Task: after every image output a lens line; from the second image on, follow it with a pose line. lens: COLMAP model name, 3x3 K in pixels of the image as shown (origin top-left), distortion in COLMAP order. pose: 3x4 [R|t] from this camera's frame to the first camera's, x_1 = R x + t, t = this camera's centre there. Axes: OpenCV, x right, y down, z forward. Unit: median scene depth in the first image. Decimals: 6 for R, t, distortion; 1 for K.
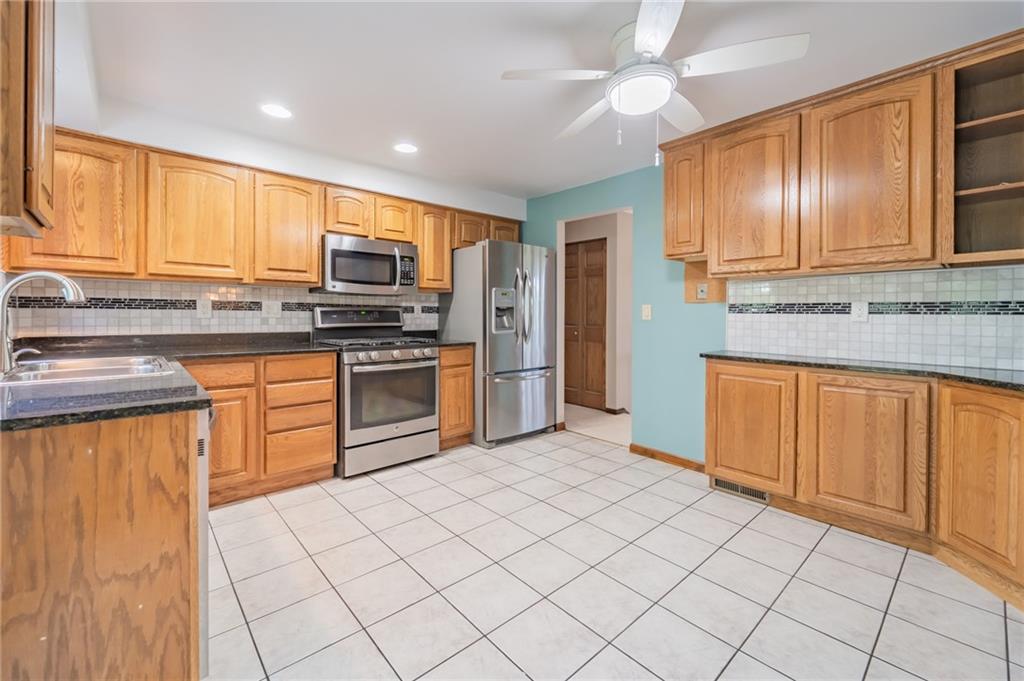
lens RADIAL K [[423.7, 0, 510.7], [0, 423.7, 317.4], [0, 0, 1]] dist [0.004170, -0.001182]
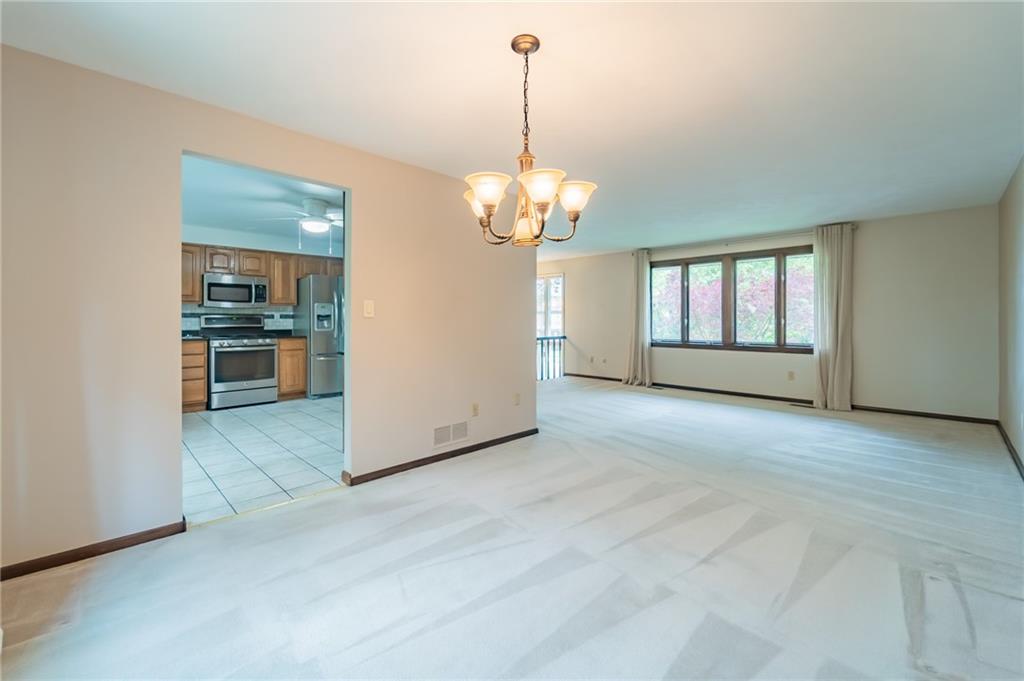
lens RADIAL K [[423.7, 0, 513.2], [0, 423.7, 320.3], [0, 0, 1]] dist [0.004170, -0.001182]
pose [[0.998435, -0.004594, 0.055739, 0.679203], [0.004950, 0.999968, -0.006260, 0.011736], [-0.055709, 0.006526, 0.998426, -0.756967]]
